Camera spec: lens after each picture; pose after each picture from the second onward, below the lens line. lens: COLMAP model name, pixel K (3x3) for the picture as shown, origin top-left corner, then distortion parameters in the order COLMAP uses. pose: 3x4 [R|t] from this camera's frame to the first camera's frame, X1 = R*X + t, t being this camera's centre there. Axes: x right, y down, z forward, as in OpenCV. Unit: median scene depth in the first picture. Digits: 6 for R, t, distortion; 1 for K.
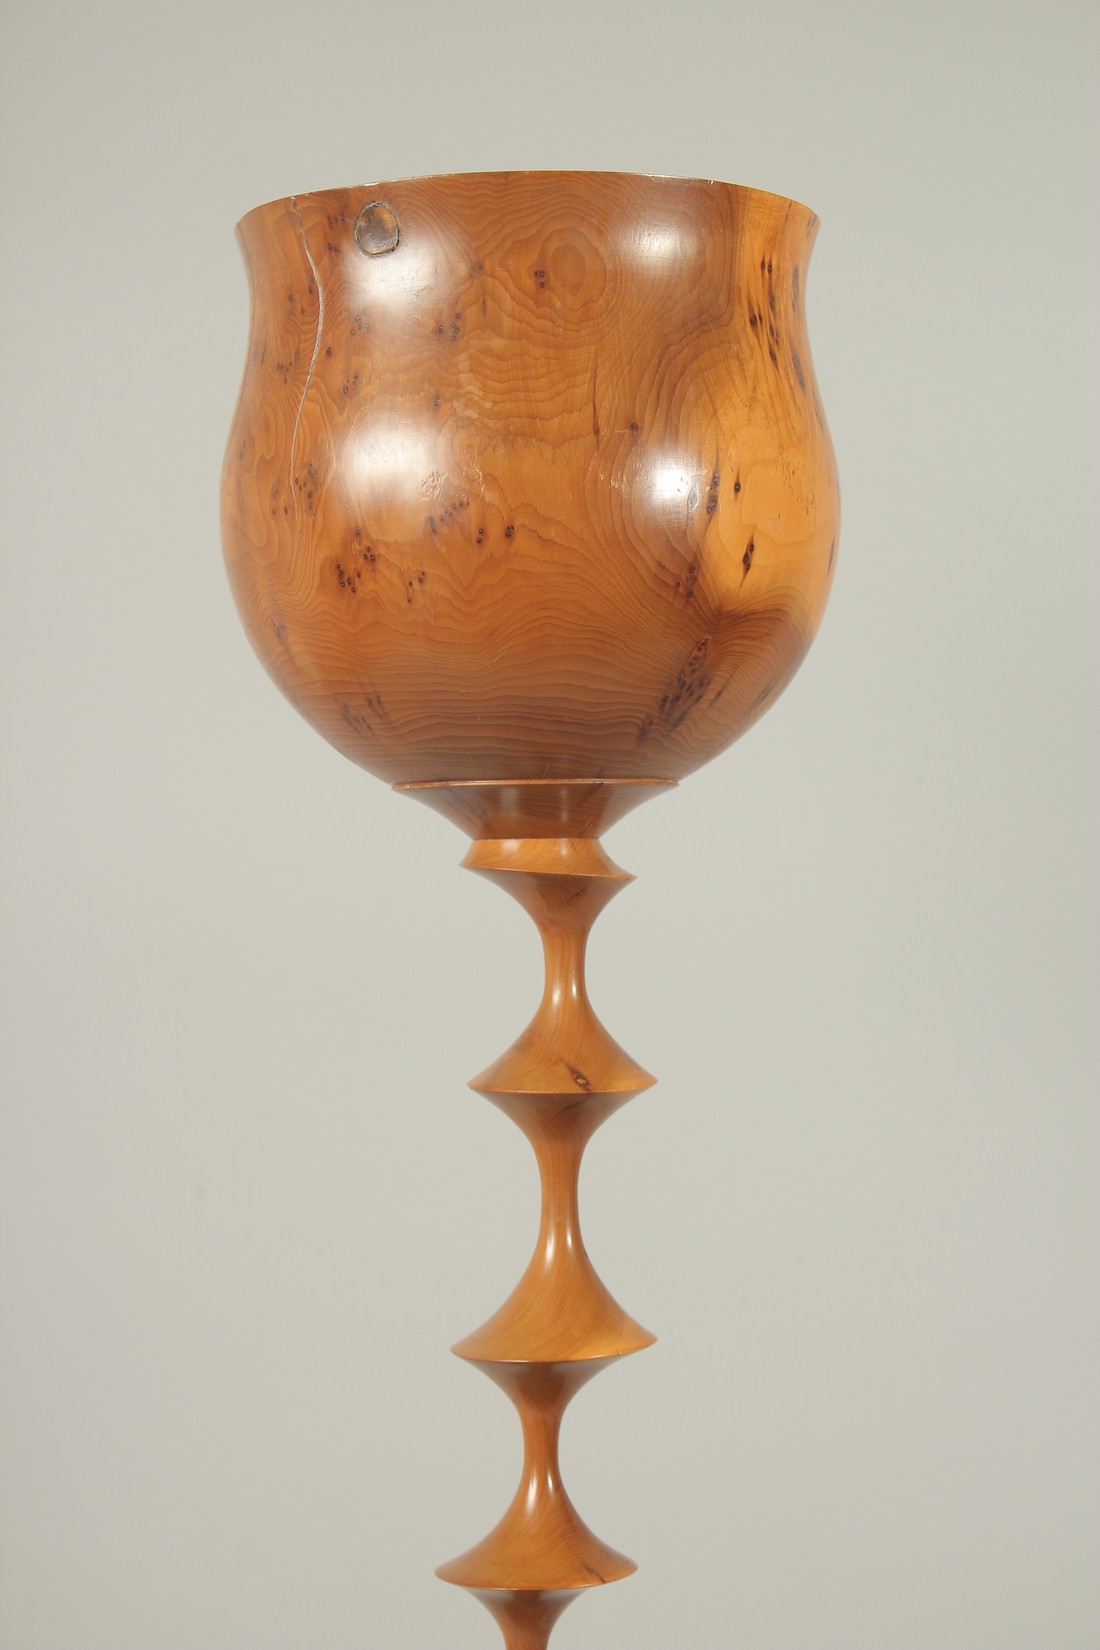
lens RADIAL K [[3751.5, 0, 550.0], [0, 3751.5, 825.0], [0, 0, 1]] dist [0.029255, 0.272203]
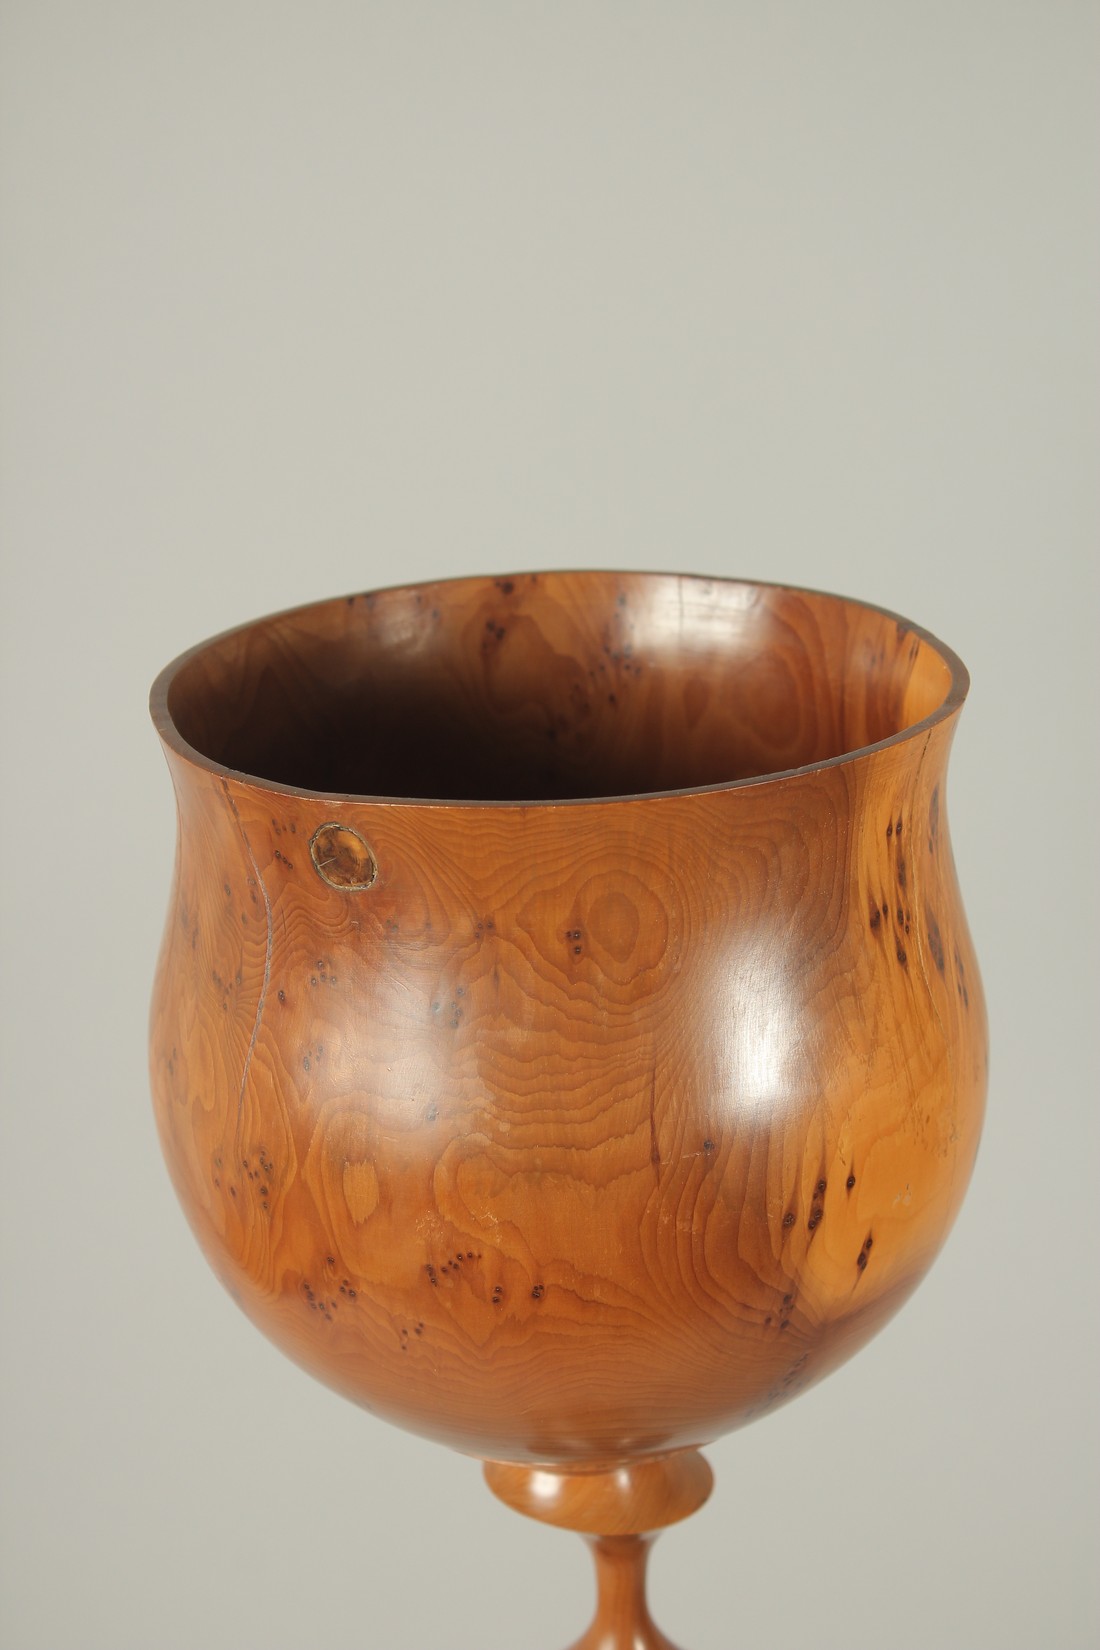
lens RADIAL K [[3751.5, 0, 550.0], [0, 3751.5, 825.0], [0, 0, 1]] dist [0.029255, 0.272203]
pose [[0.999693, -0.009843, -0.022740, 0.009022], [0.017356, 0.933151, 0.359064, -0.419886], [0.017686, -0.359349, 0.933036, 0.349048]]
